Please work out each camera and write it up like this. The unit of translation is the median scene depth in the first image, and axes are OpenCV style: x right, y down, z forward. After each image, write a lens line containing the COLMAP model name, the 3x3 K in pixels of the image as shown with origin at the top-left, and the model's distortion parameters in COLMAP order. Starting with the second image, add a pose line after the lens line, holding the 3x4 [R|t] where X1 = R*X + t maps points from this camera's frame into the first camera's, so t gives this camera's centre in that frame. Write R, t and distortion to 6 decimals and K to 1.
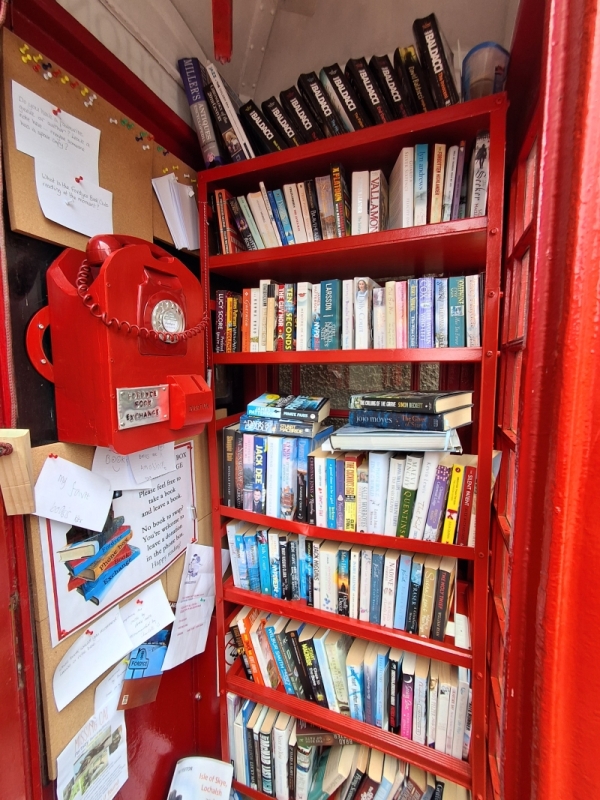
lens RADIAL K [[366.9, 0, 306.0], [0, 366.9, 404.5], [0, 0, 1]] dist [-0.001042, -0.000733]
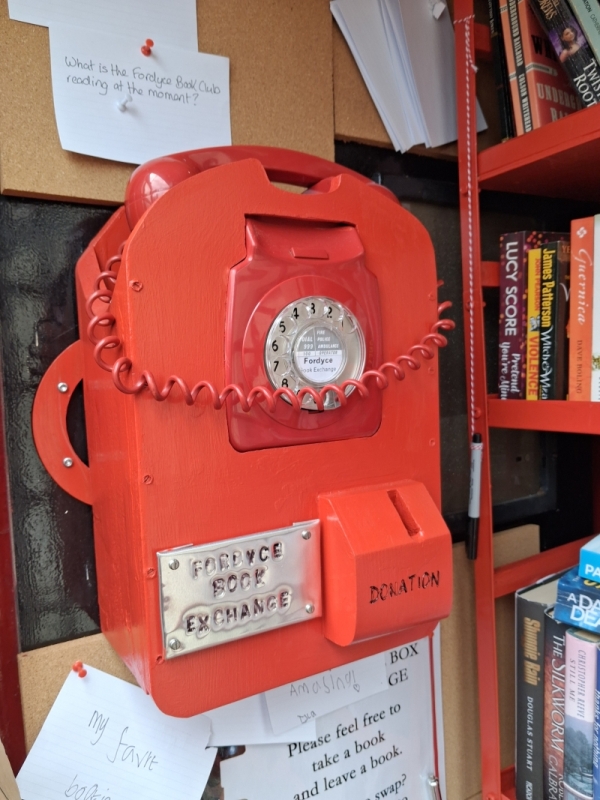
lens RADIAL K [[638.2, 0, 292.0], [0, 638.2, 404.0], [0, 0, 1]] dist [-0.006727, -0.011401]
pose [[0.782302, 0.009645, -0.622825, 0.001029], [-0.027816, 0.999424, -0.019461, -0.120800], [0.622278, 0.032549, 0.782119, 0.364576]]
